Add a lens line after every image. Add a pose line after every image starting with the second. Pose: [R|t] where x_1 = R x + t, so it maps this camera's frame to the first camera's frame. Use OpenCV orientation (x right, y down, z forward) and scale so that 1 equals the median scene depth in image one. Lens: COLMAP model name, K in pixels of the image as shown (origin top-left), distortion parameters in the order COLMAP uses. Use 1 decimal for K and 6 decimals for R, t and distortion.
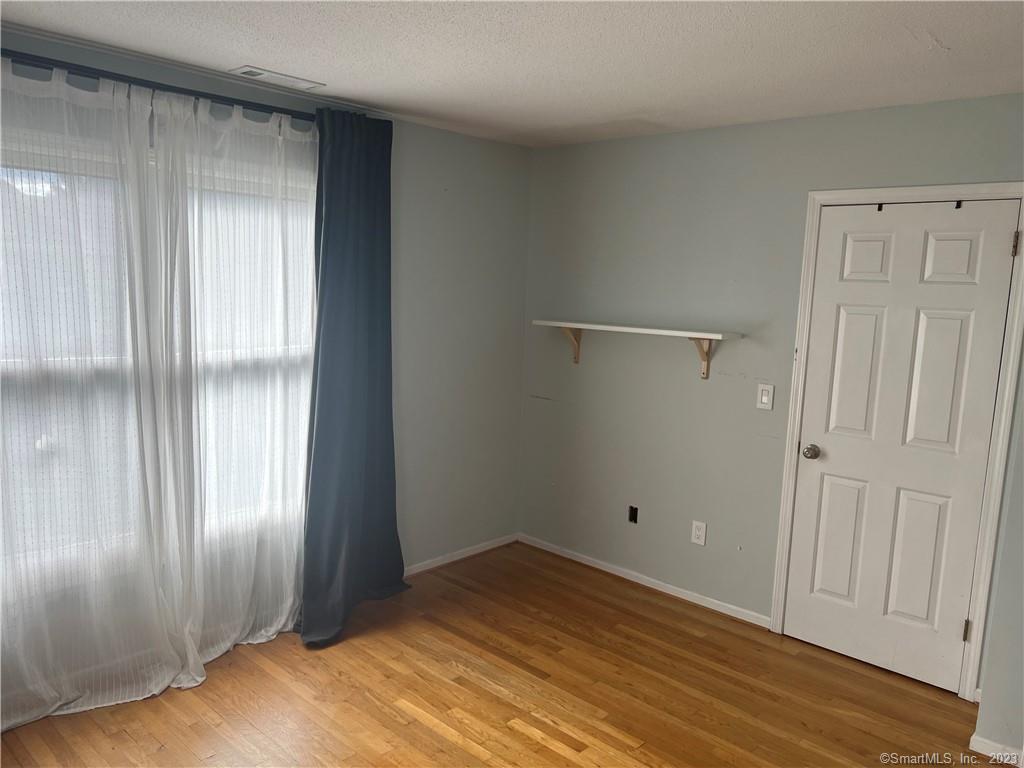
lens RADIAL K [[769.6, 0, 518.3], [0, 769.6, 384.8], [0, 0, 1]] dist [0.047299, -0.058891]
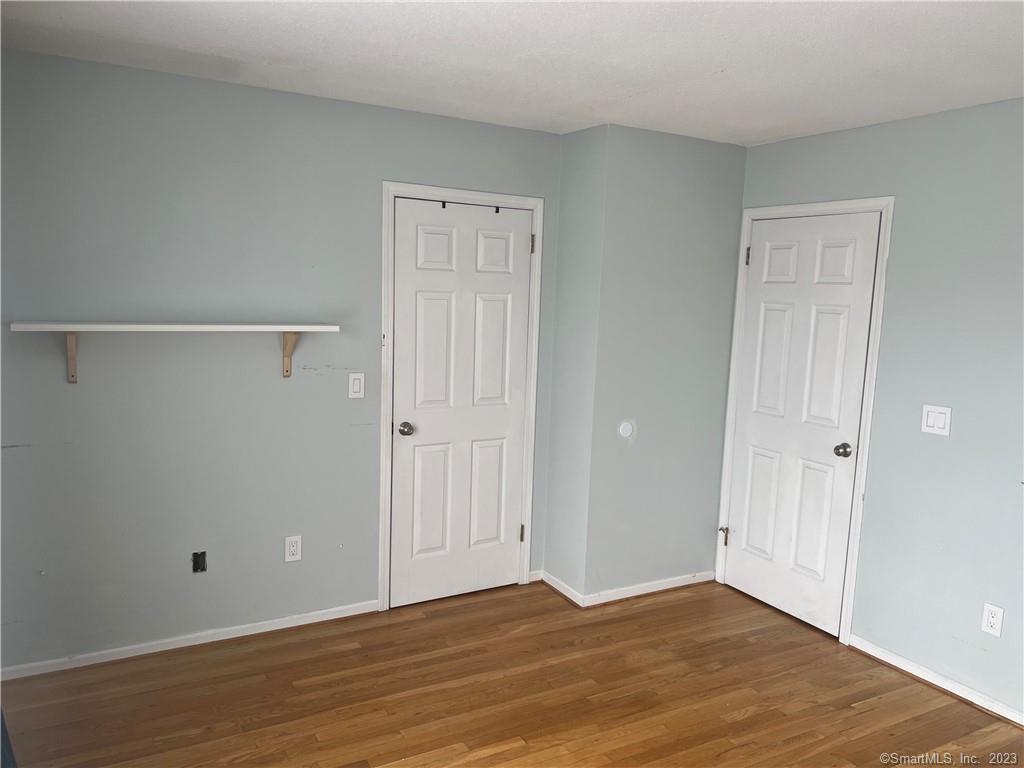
lens RADIAL K [[769.6, 0, 516.1], [0, 769.6, 380.4], [0, 0, 1]] dist [0.047299, -0.058891]
pose [[0.300694, -0.146199, 0.942448, -0.603978], [0.101864, 0.987451, 0.120680, -0.098887], [-0.948265, 0.059714, 0.311813, 0.554845]]
